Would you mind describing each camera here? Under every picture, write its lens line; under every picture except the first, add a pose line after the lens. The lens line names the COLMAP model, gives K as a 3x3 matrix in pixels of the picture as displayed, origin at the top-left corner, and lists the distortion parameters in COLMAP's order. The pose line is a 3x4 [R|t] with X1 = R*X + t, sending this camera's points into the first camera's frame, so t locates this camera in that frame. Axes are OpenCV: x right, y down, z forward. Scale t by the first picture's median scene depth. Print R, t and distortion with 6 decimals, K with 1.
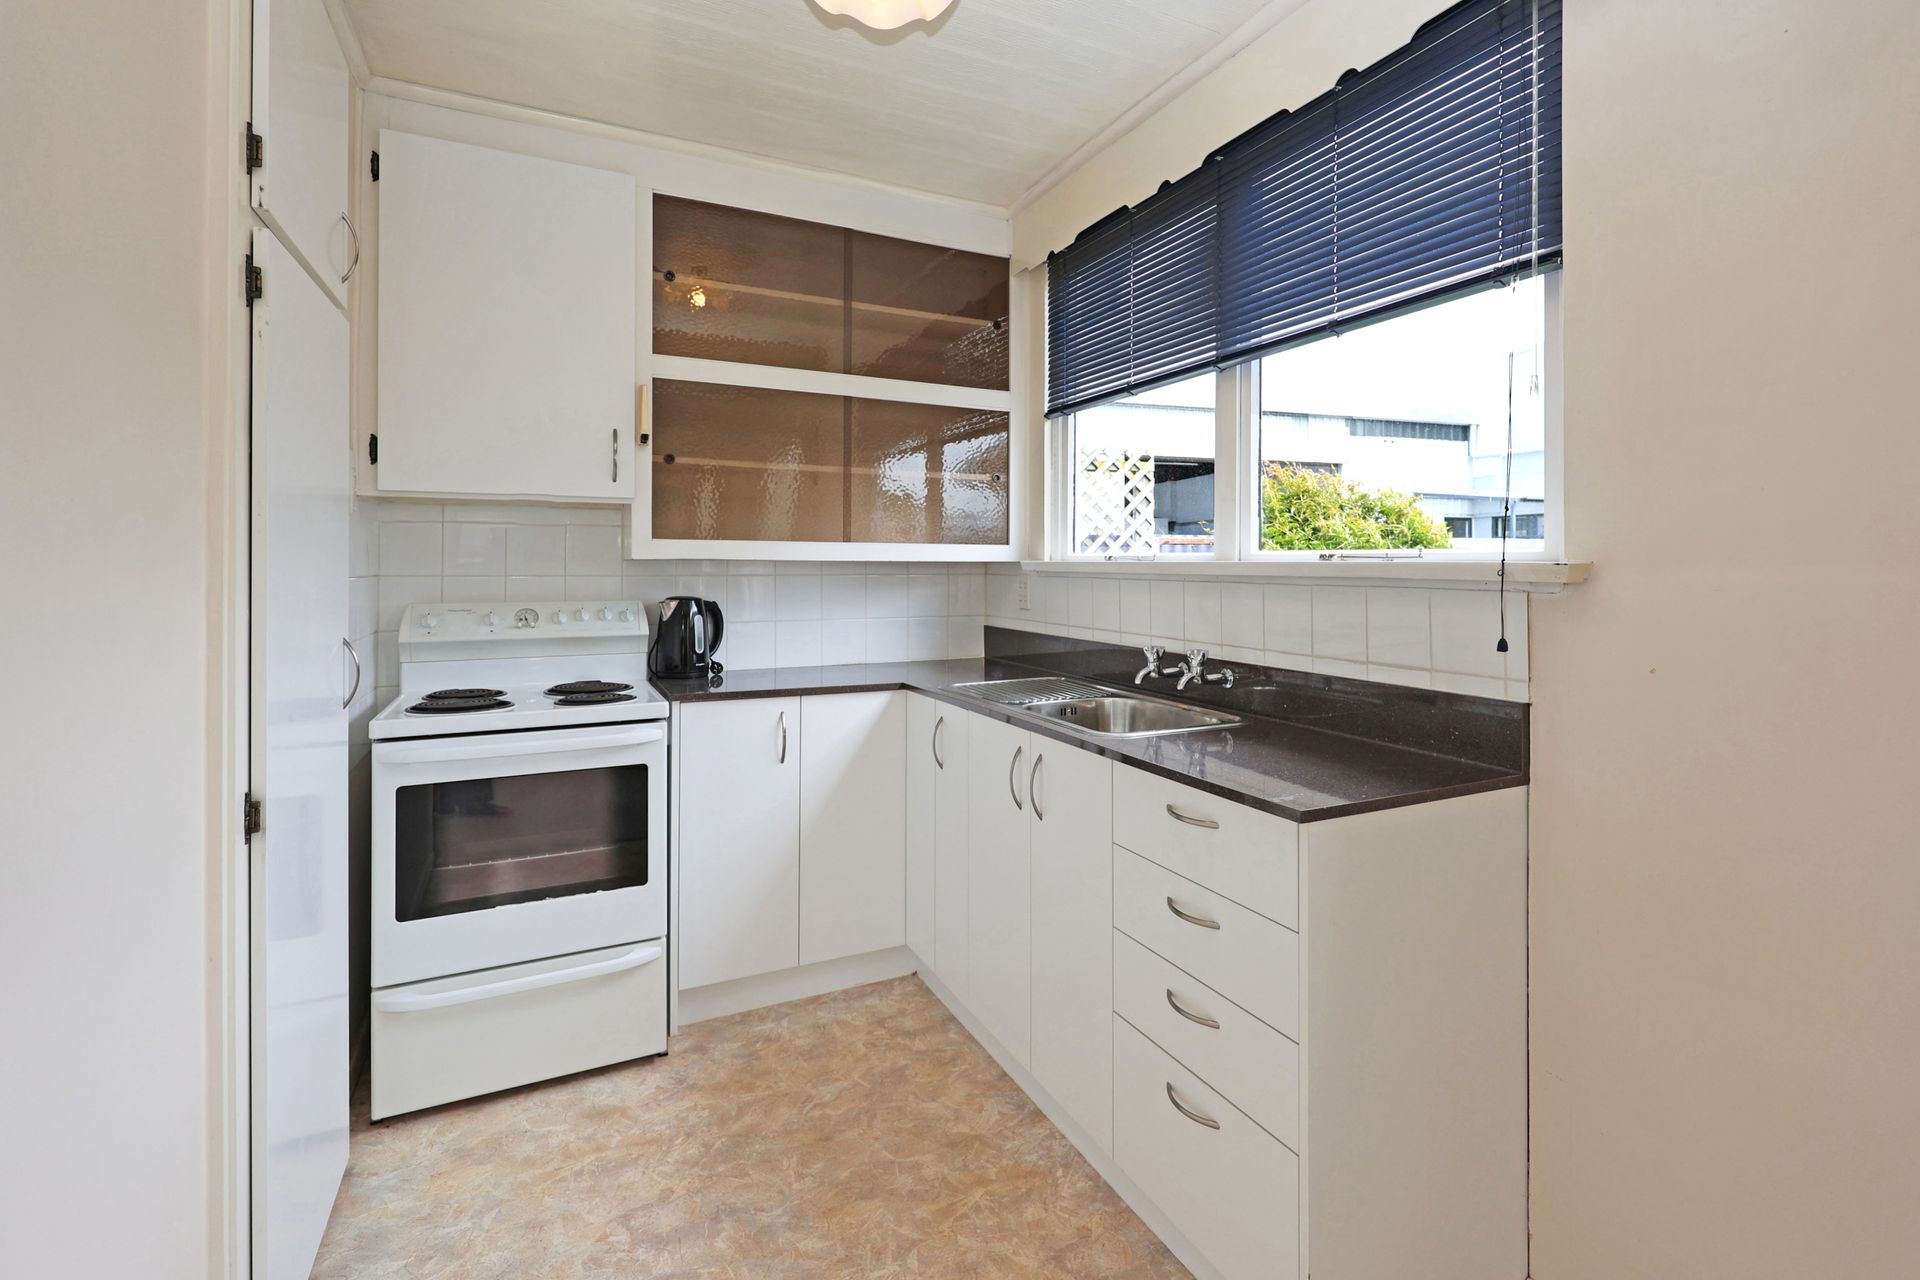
lens RADIAL K [[896.6, 0, 1000.8], [0, 896.6, 565.8], [0, 0, 1]] dist [0.000625, 0.000298]
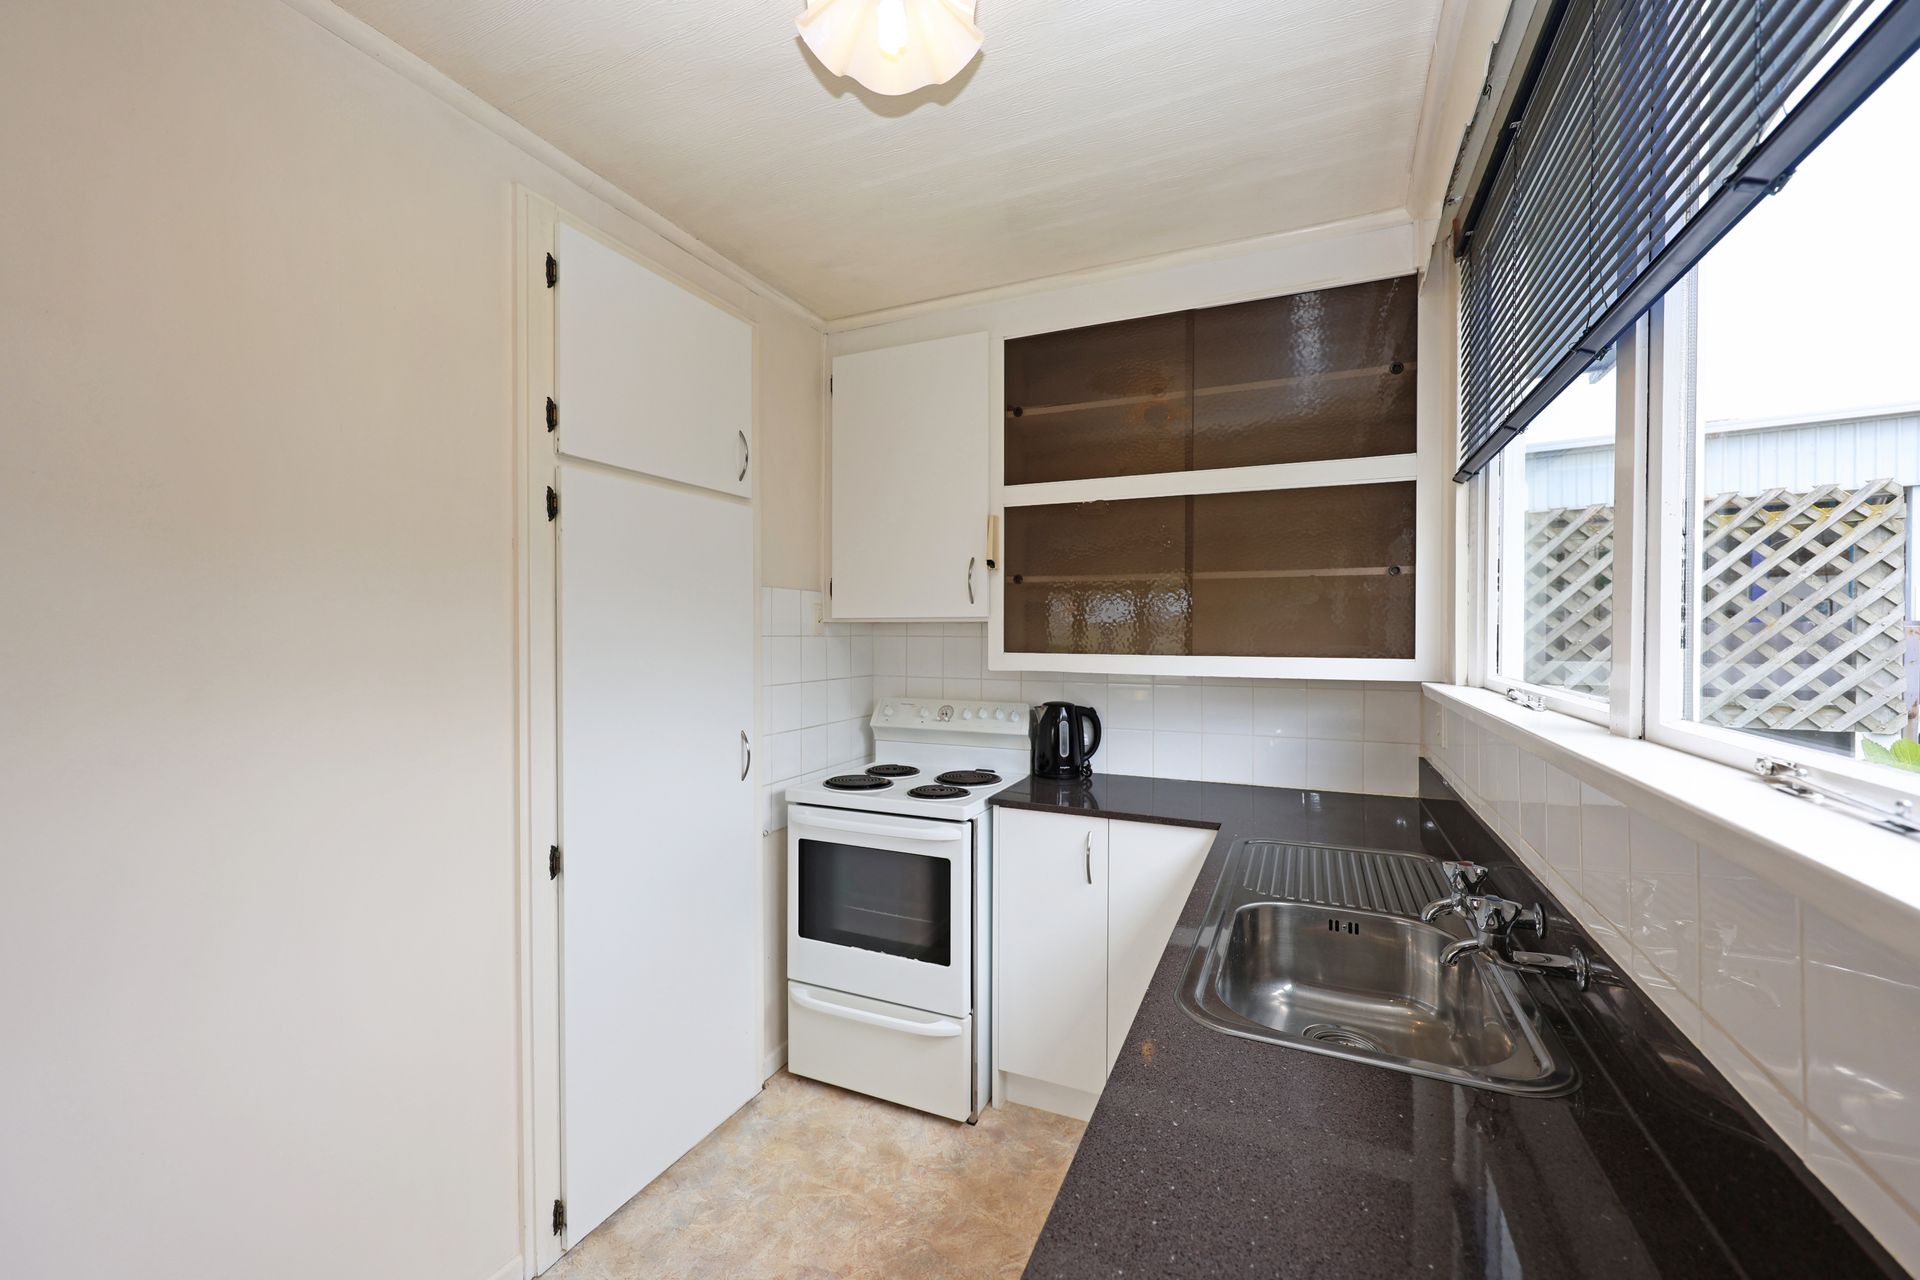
lens RADIAL K [[724.6, 0, 1006.8], [0, 724.6, 639.9], [0, 0, 1]] dist [-0.000041, 0.000015]
pose [[0.642983, 0.006833, -0.765850, 0.316240], [0.000691, 0.999955, 0.009501, -0.056526], [0.765880, -0.006638, 0.642949, 0.441336]]
